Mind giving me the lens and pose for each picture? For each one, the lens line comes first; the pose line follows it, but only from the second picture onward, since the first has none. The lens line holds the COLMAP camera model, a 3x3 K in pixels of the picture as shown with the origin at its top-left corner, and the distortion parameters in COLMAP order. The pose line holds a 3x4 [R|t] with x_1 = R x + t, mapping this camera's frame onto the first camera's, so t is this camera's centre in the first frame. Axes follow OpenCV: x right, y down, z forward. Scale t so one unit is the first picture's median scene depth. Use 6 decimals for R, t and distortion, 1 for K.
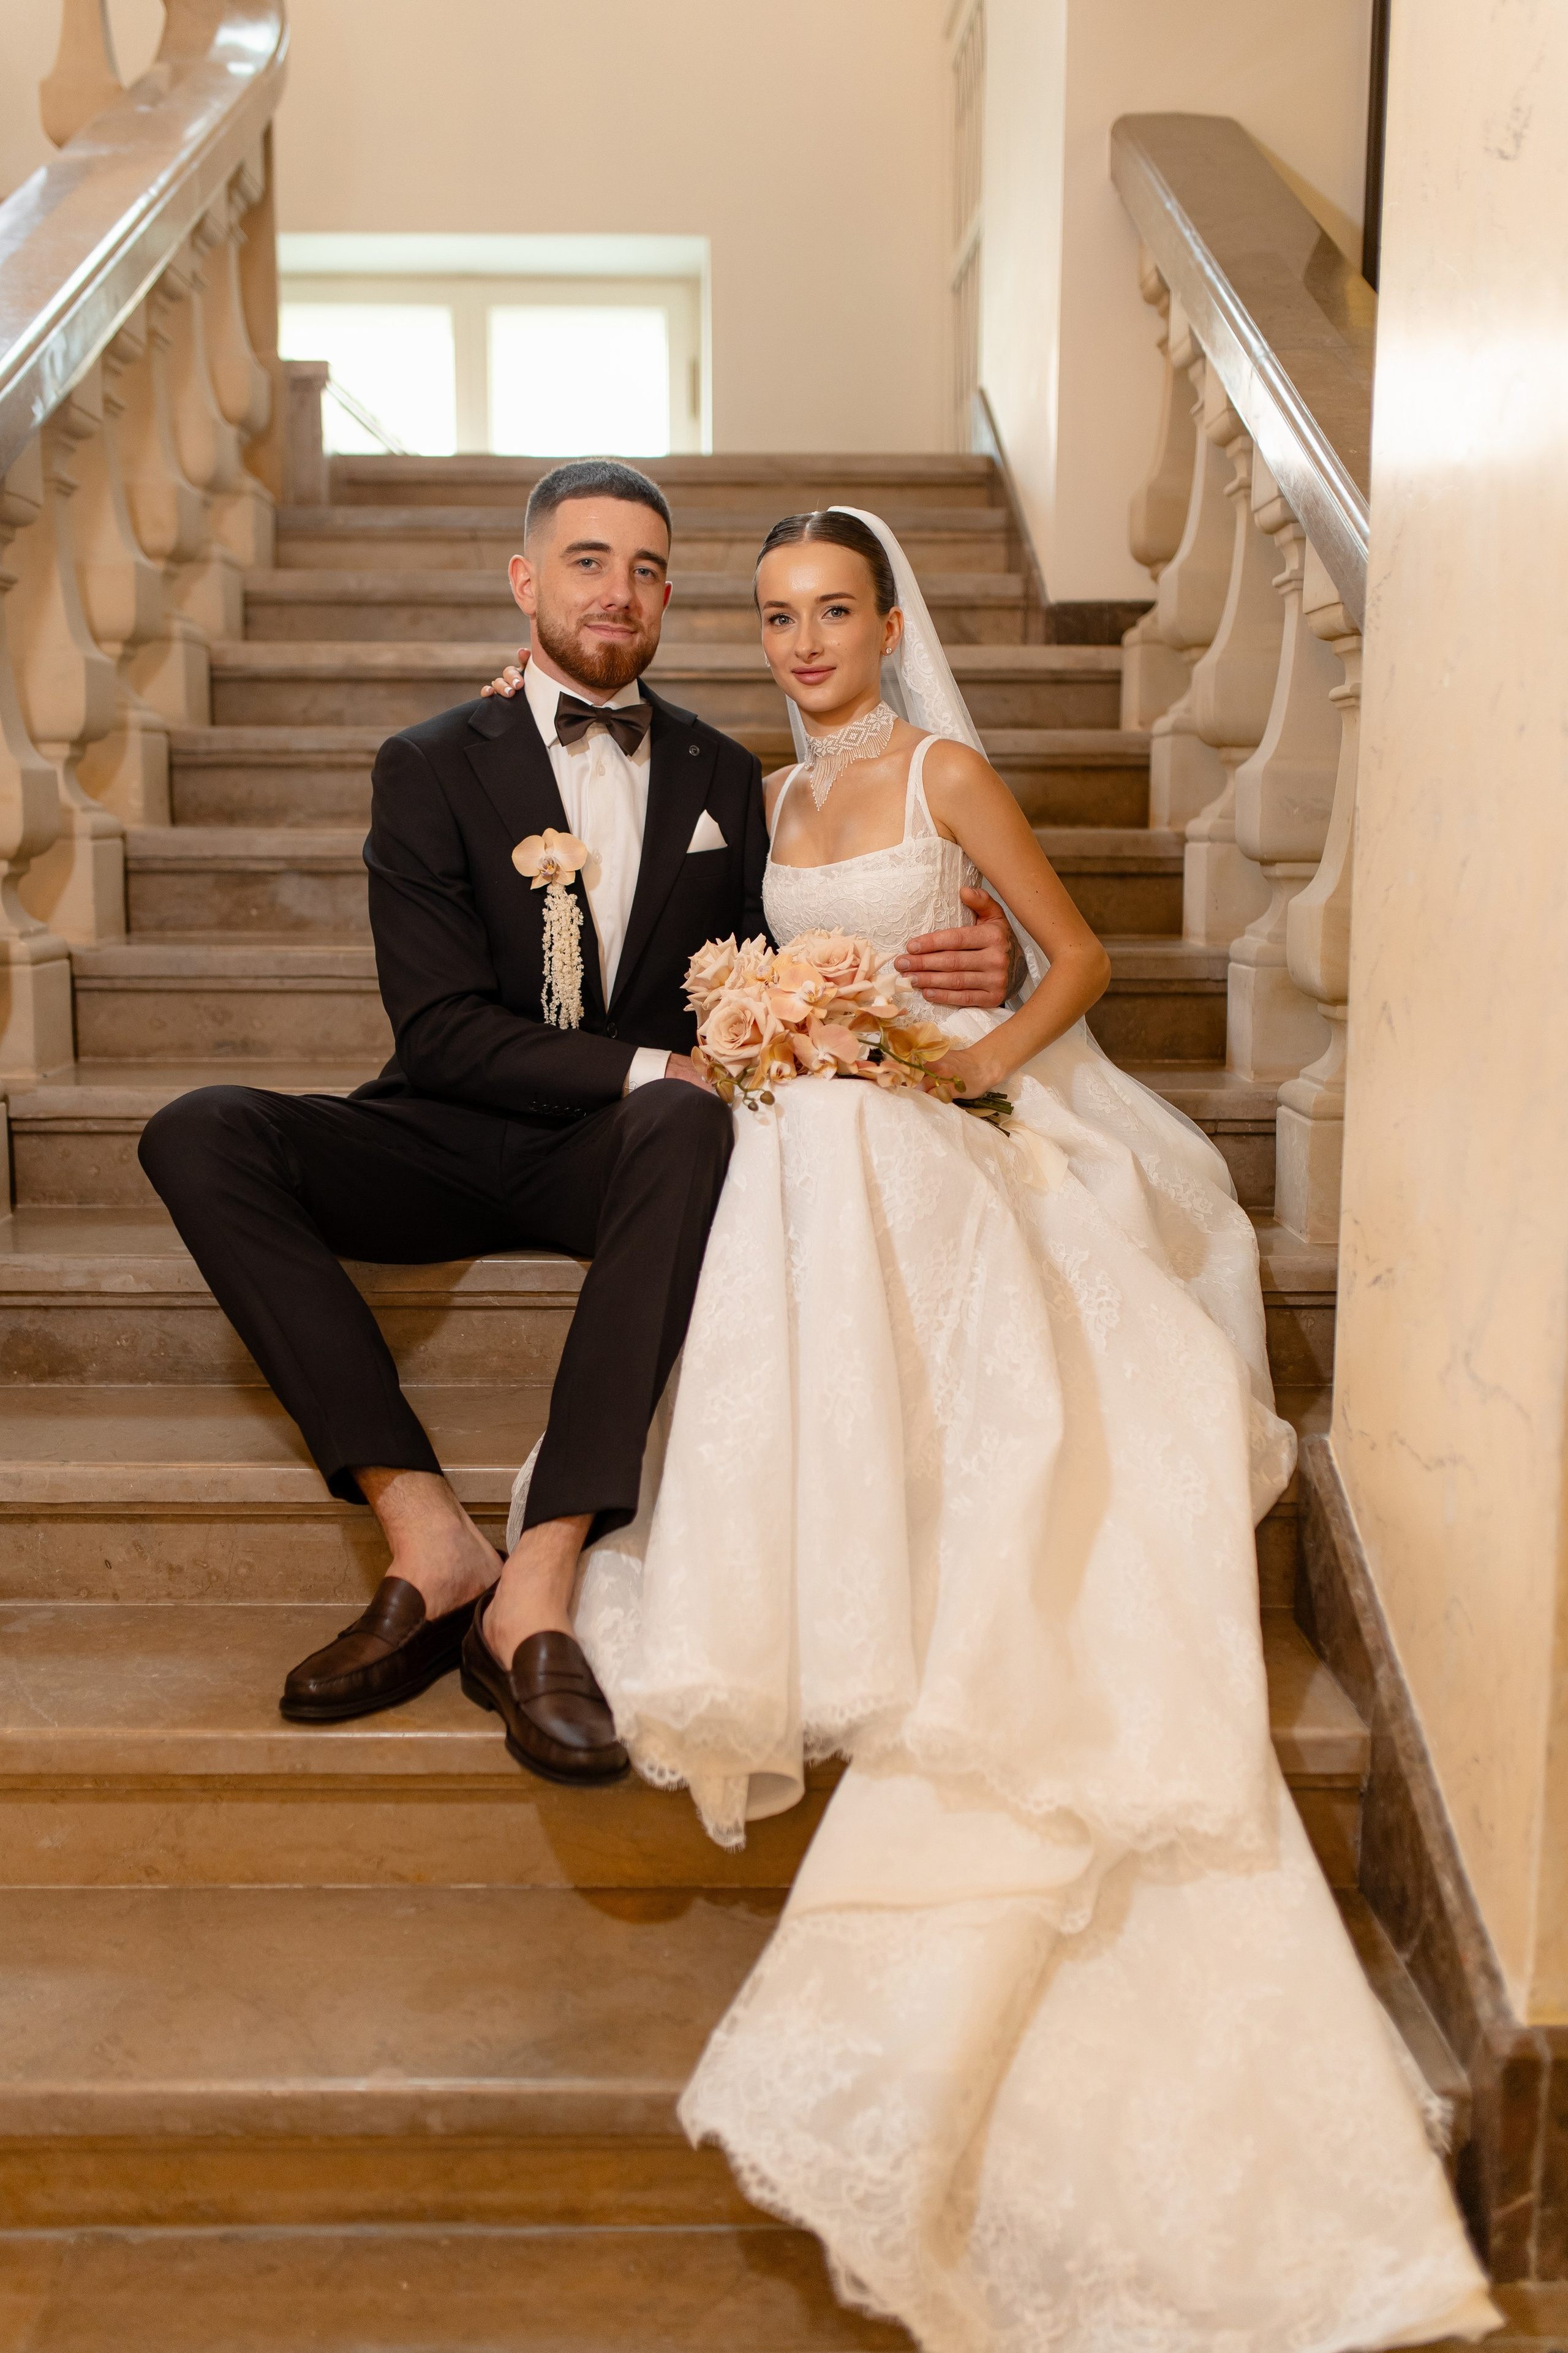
lens RADIAL K [[2191.4, 0, 819.4], [0, 2191.4, 1155.0], [0, 0, 1]] dist [0.016202, 0.000000]
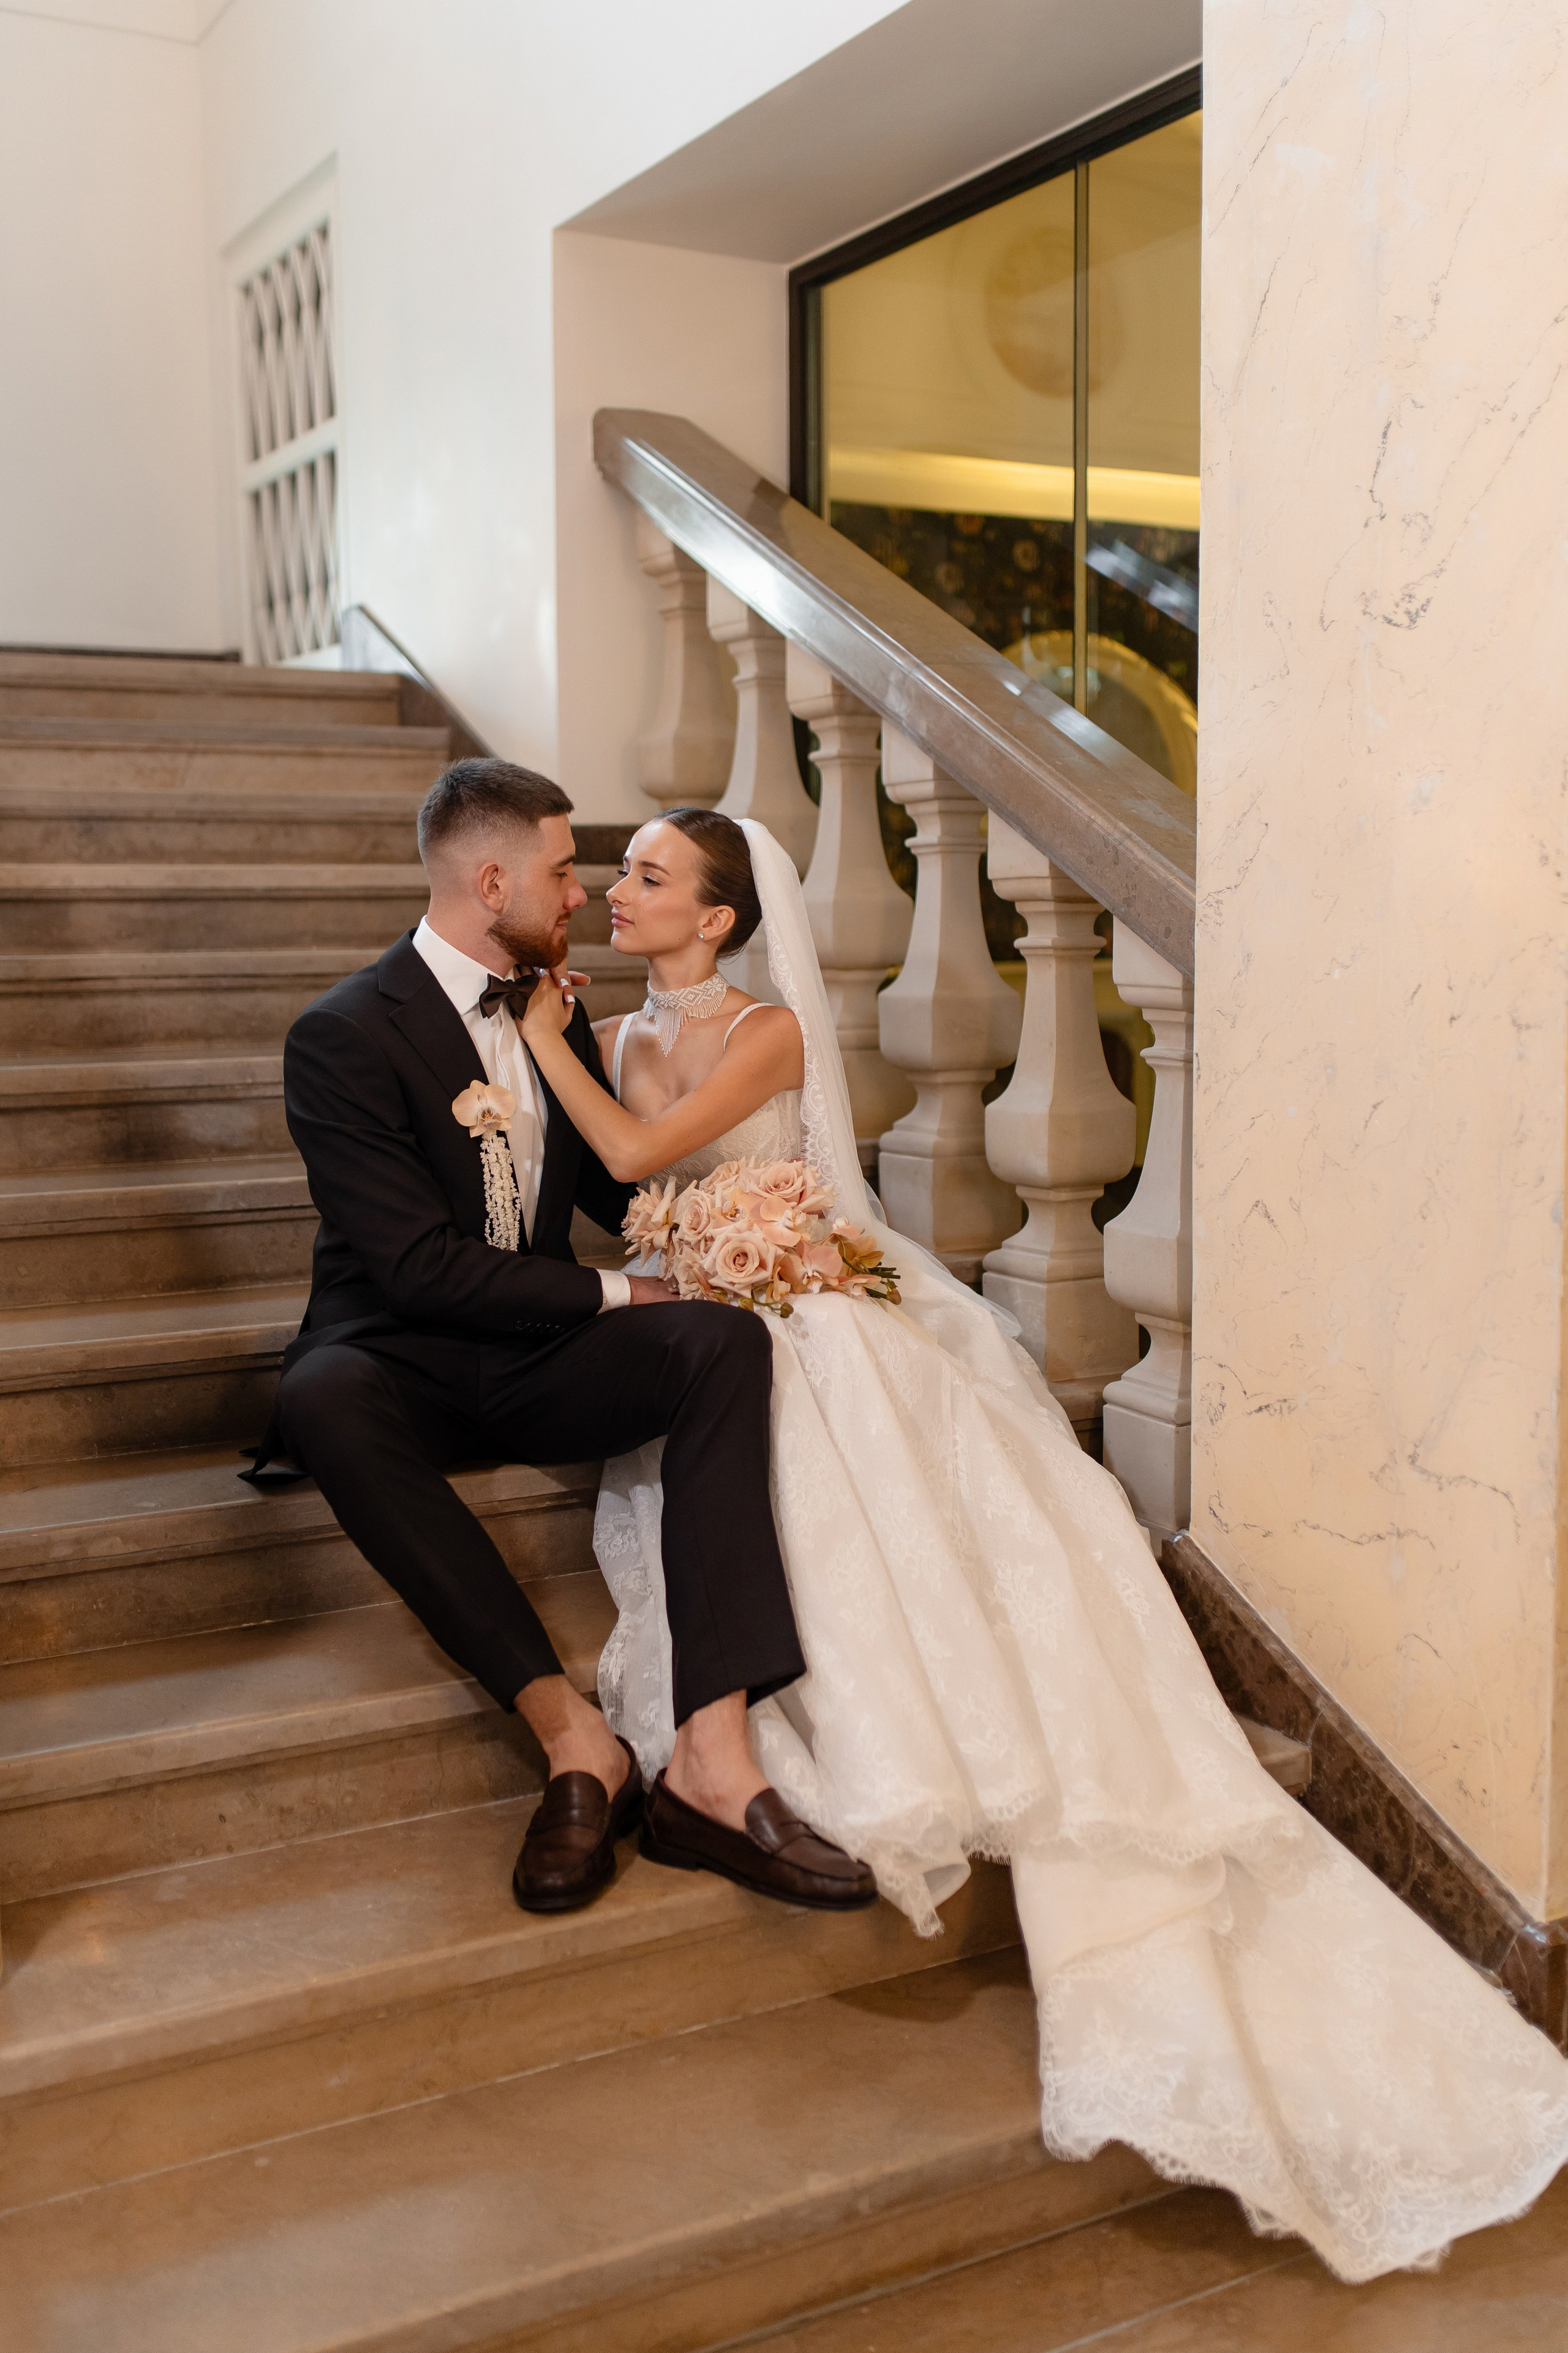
lens RADIAL K [[2191.4, 0, 800.2], [0, 2191.4, 1151.1], [0, 0, 1]] dist [0.016202, 0.000000]
pose [[0.889814, -0.057793, 0.452649, -0.600501], [0.082458, 0.995982, -0.034930, -0.076748], [-0.448811, 0.068406, 0.891005, -0.072827]]
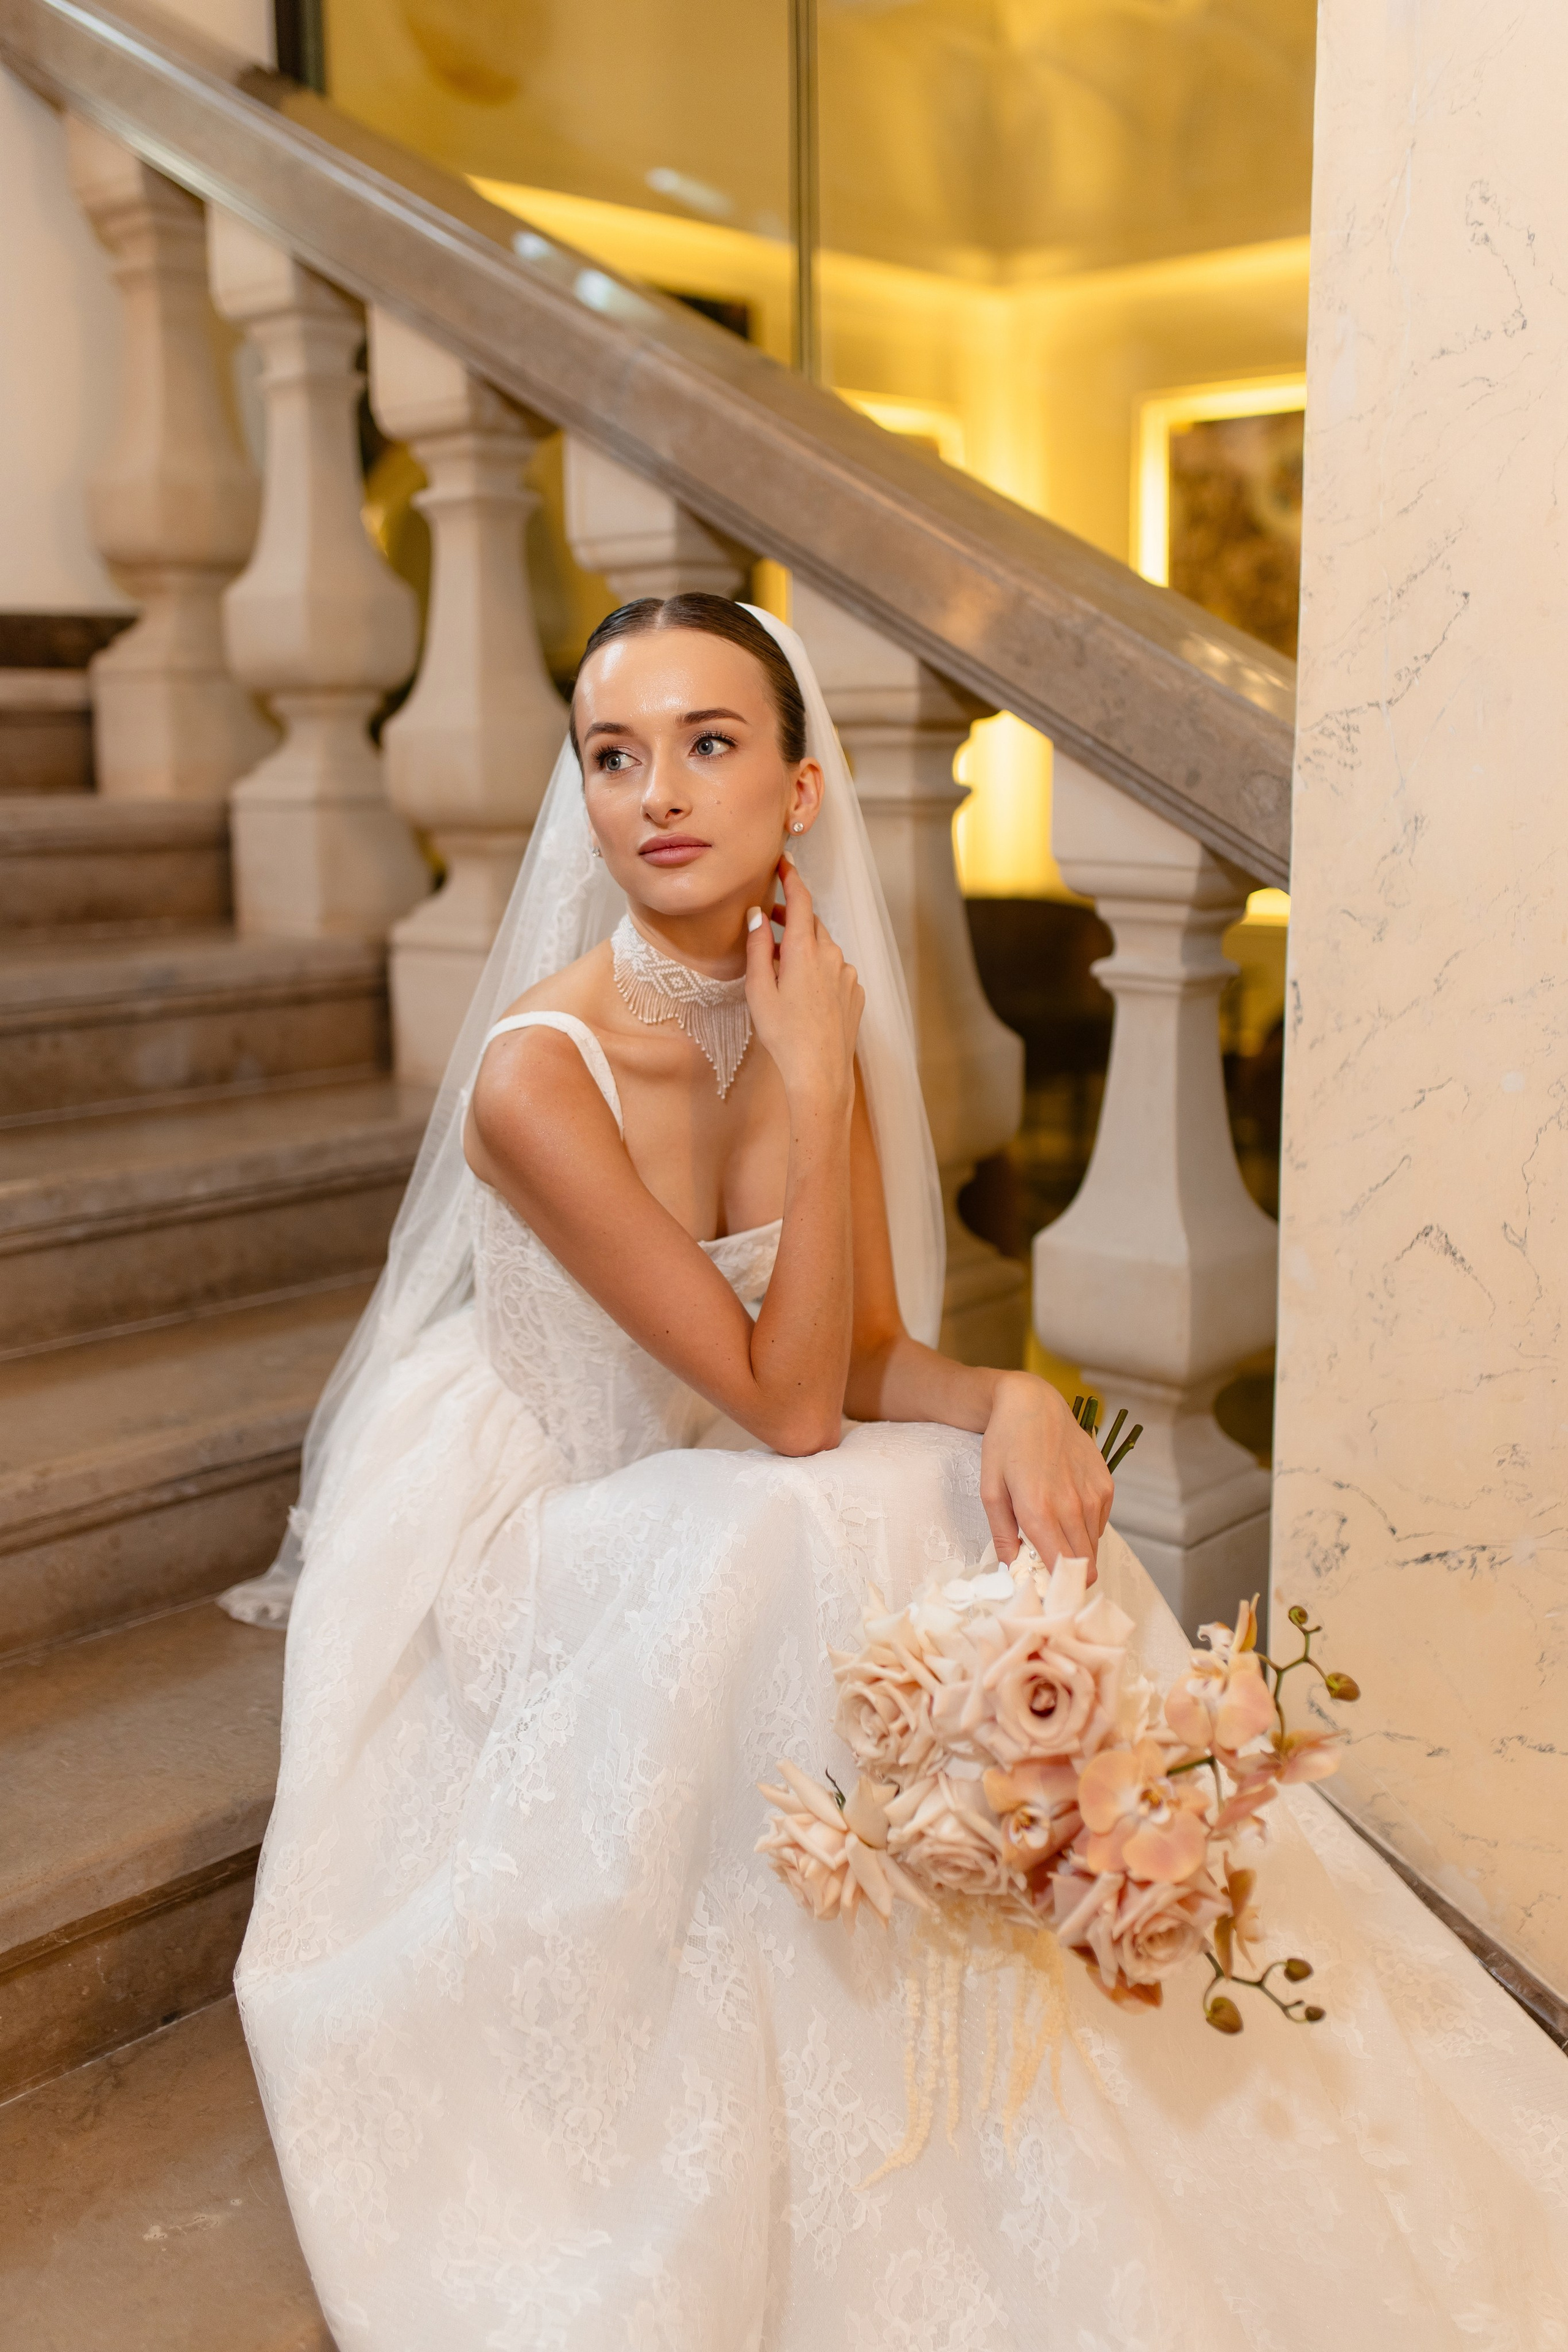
lens RADIAL K [[2190.6, 0, 809.2], [0, 2190.6, 1159.9], [0, 0, 1]] dist [0.016202, 0.000000]
pose [[0.696718, -0.141563, 0.703238, -0.475524], [0.123141, 0.989385, 0.077165, -0.187122], [-0.706697, 0.032835, 0.706754, 0.591613]]
